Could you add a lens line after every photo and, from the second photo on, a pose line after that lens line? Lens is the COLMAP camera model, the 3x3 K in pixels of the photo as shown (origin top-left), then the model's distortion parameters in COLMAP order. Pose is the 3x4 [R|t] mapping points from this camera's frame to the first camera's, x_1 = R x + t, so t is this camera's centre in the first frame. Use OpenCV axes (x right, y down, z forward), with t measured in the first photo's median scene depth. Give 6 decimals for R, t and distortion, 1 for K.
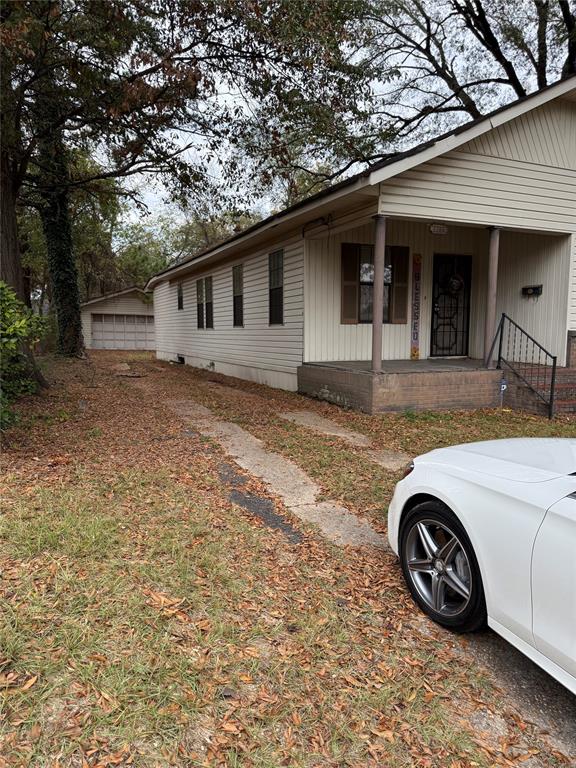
lens RADIAL K [[534.0, 0, 287.9], [0, 534.0, 386.0], [0, 0, 1]] dist [0.054380, -0.075880]
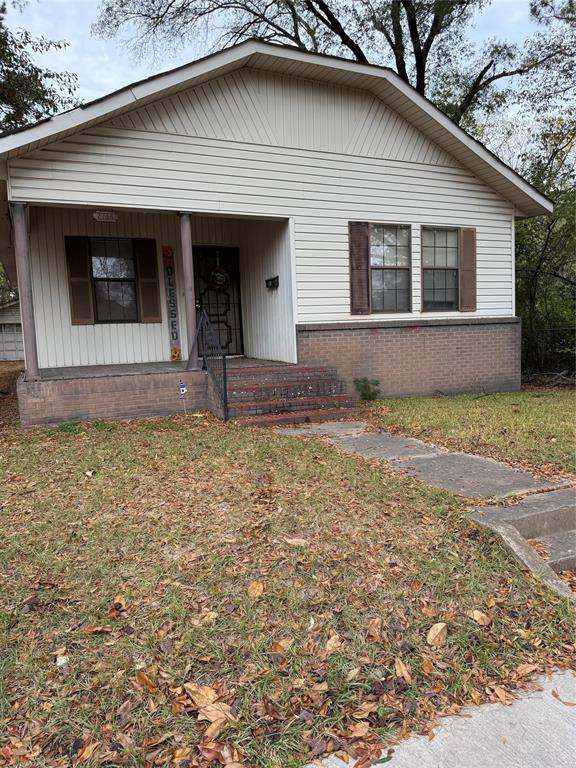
lens RADIAL K [[537.3, 0, 286.2], [0, 537.3, 374.5], [0, 0, 1]] dist [0.157815, -0.282285]
pose [[0.999050, -0.040386, 0.016402, 0.440328], [0.040768, 0.998889, -0.023638, 0.003266], [-0.015429, 0.024284, 0.999586, 0.075713]]
